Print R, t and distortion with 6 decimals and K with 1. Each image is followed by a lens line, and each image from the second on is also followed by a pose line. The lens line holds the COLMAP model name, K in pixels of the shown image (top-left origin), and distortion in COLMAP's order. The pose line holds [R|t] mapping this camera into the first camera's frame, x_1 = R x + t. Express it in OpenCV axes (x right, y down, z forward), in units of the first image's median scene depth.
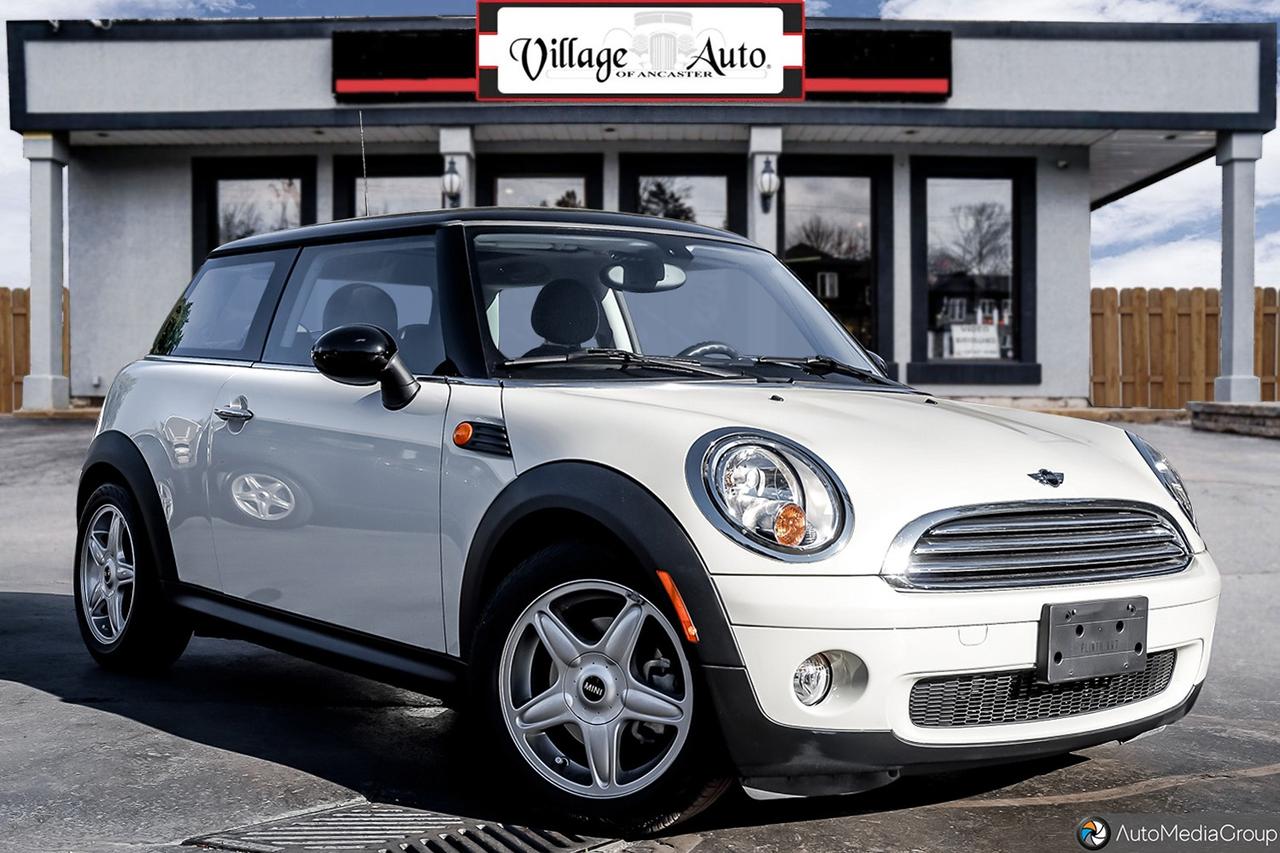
lens RADIAL K [[1742.2, 0, 637.6], [0, 1742.2, 426.6], [0, 0, 1]] dist [0.075135, 0.000000]
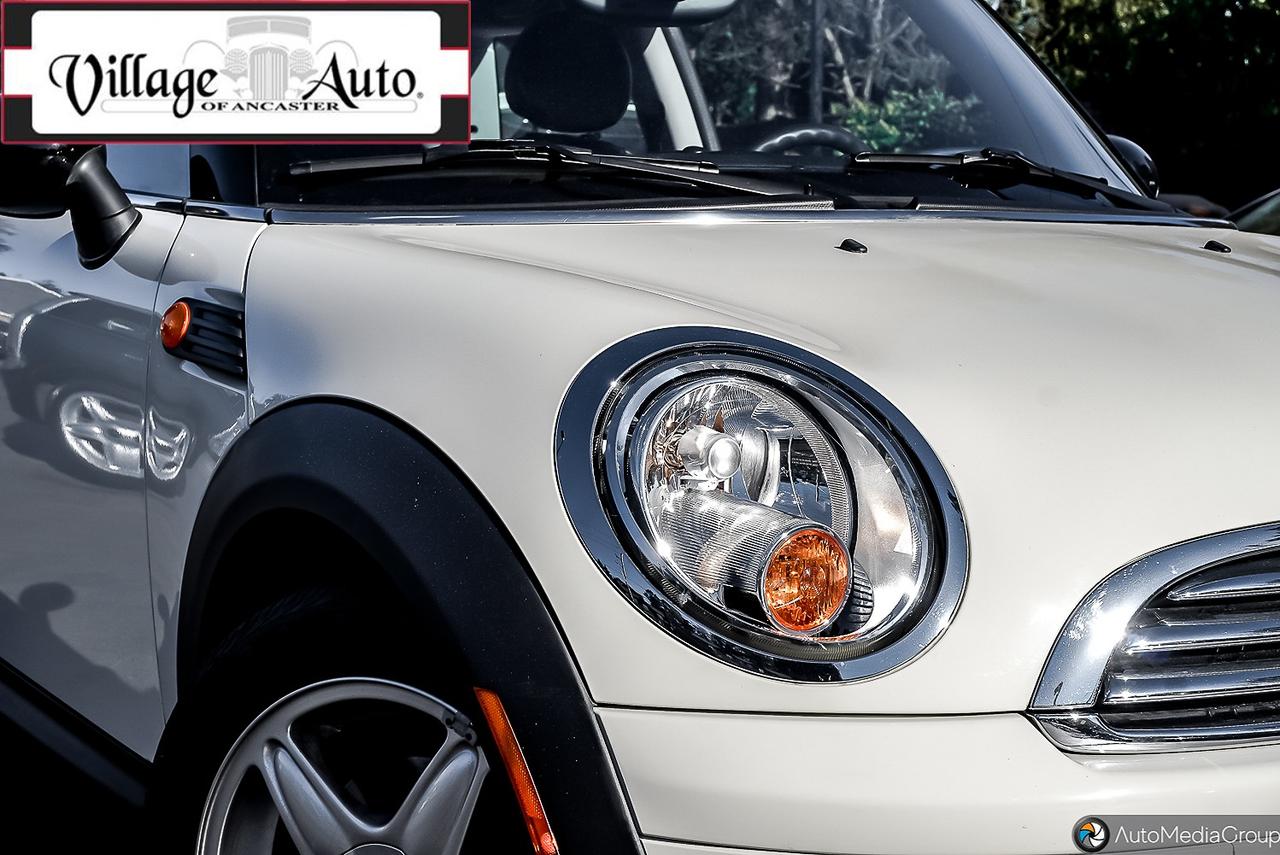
lens RADIAL K [[2204.7, 0, 643.2], [0, 2204.7, 430.0], [0, 0, 1]] dist [0.073370, 0.000000]
pose [[0.992754, 0.006800, -0.119976, 0.106212], [0.003424, 0.996391, 0.084809, -0.019596], [0.120120, -0.084605, 0.989148, 0.477885]]
